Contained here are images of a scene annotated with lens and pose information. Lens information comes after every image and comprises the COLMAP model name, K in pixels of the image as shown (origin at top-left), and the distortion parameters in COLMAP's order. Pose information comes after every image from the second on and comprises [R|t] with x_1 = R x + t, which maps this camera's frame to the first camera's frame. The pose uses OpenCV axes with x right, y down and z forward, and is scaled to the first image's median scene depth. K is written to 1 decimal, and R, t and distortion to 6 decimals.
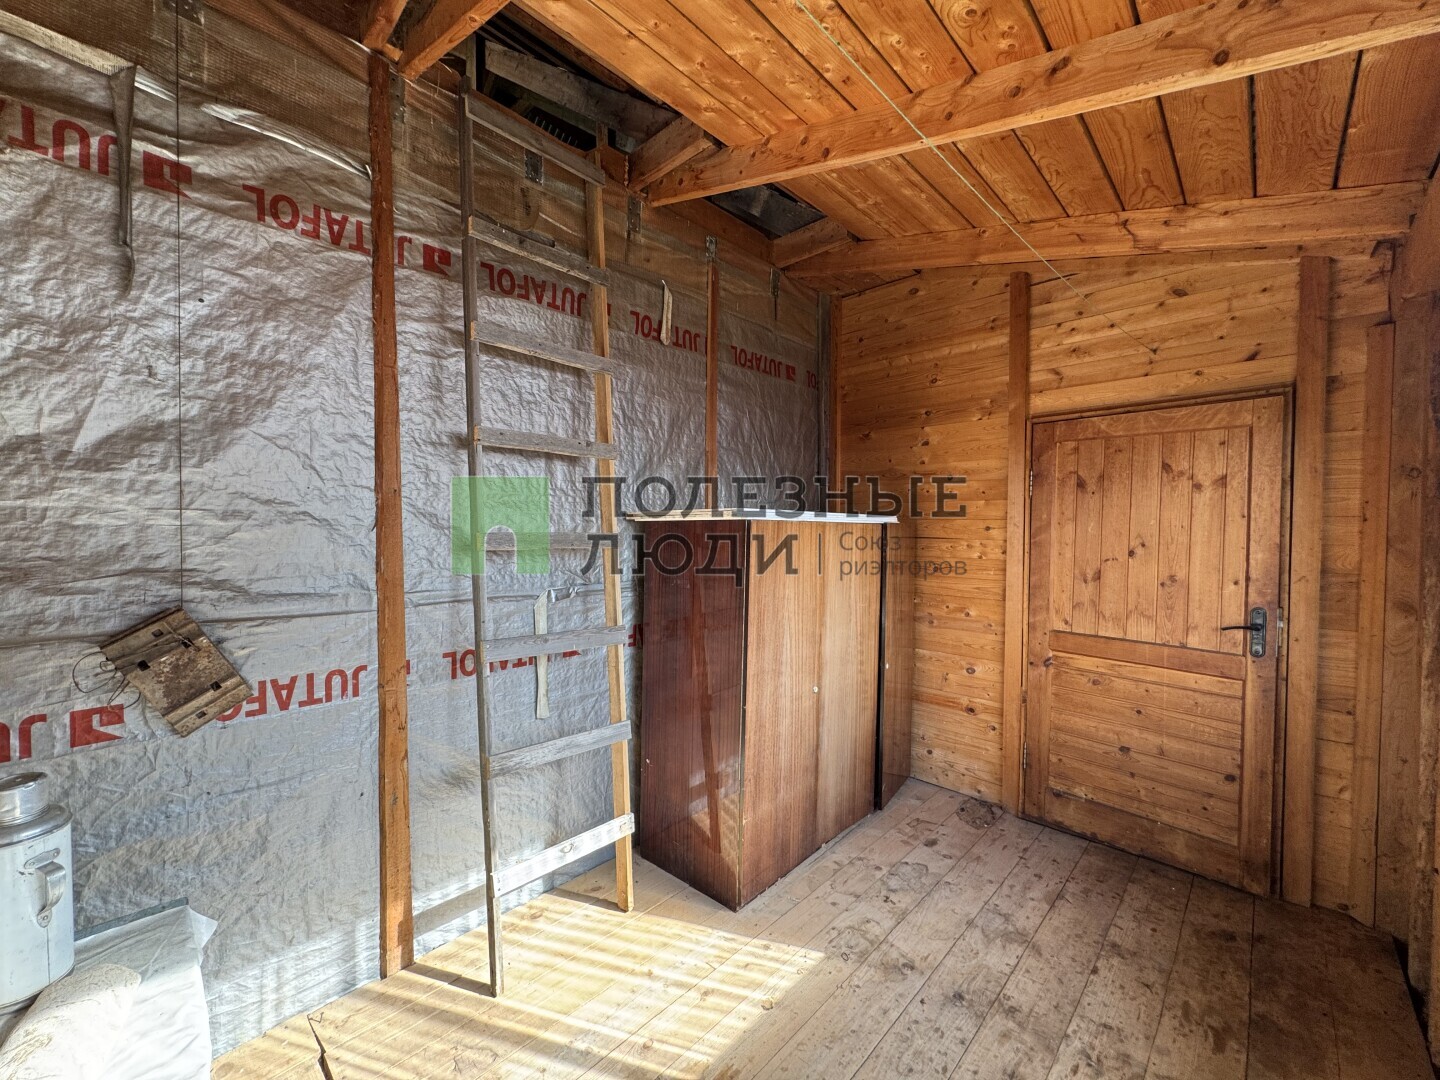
lens RADIAL K [[574.0, 0, 720.0], [0, 574.0, 540.0], [0, 0, 1]] dist [-0.002064, -0.000270]
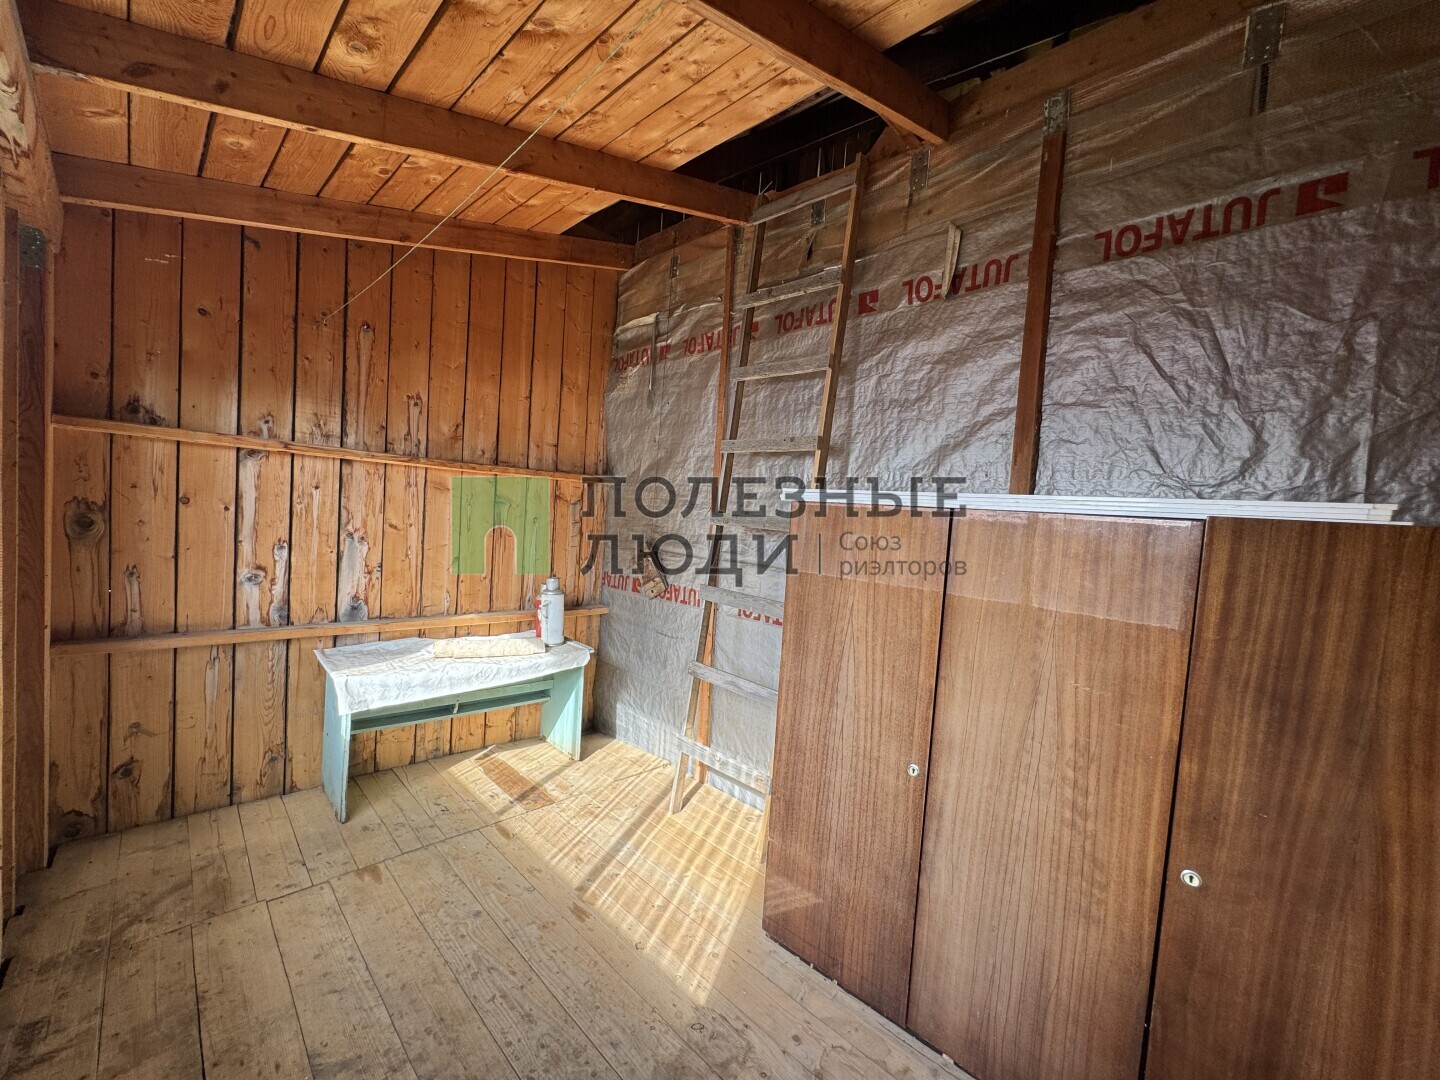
lens RADIAL K [[574.0, 0, 720.0], [0, 574.0, 540.0], [0, 0, 1]] dist [-0.002064, -0.000270]
pose [[-0.003476, 0.038458, -0.999254, 1.064540], [-0.086367, 0.995515, 0.038614, -0.001744], [0.996257, 0.086437, -0.000139, 1.021541]]
